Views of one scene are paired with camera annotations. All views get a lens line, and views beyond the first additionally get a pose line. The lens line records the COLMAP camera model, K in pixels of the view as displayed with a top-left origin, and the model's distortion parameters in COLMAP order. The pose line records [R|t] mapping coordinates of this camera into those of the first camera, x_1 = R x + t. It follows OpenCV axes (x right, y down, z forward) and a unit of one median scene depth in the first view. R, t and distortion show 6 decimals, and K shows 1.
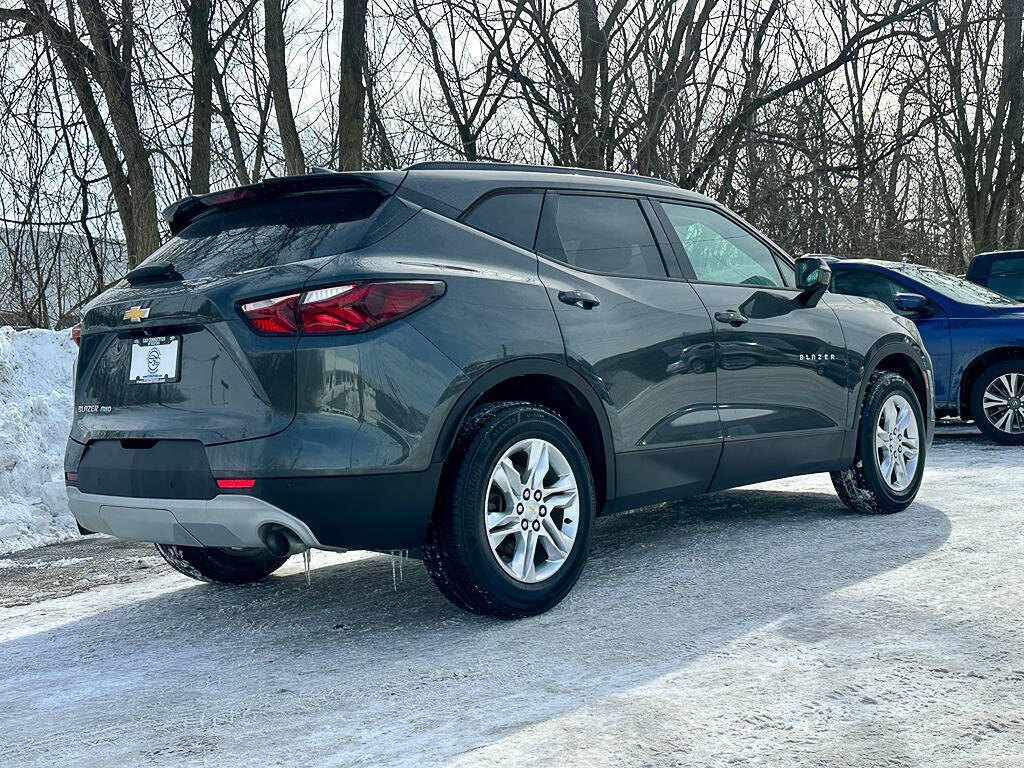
lens RADIAL K [[1215.0, 0, 512.0], [0, 1215.0, 384.0], [0, 0, 1]] dist [0.178811, -0.364532]
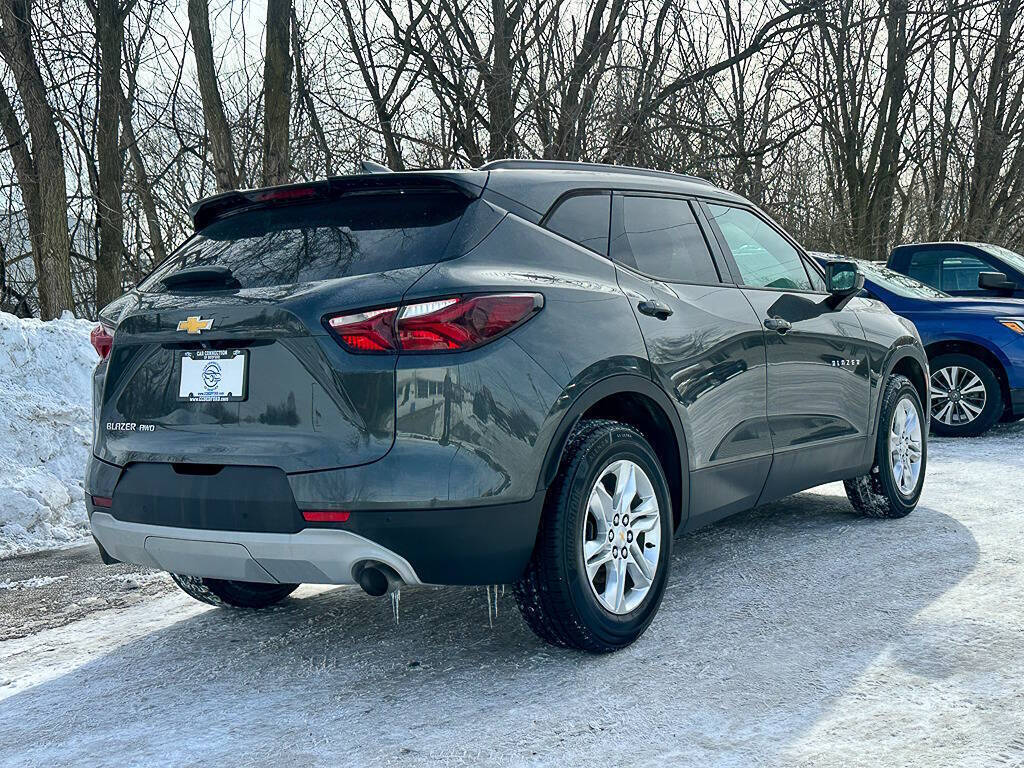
lens RADIAL K [[1215.0, 0, 512.0], [0, 1215.0, 384.0], [0, 0, 1]] dist [0.178811, -0.364532]
pose [[0.992656, 0.001914, 0.120956, -0.178252], [-0.004638, 0.999742, 0.022239, -0.033834], [-0.120882, -0.022637, 0.992409, 0.078256]]
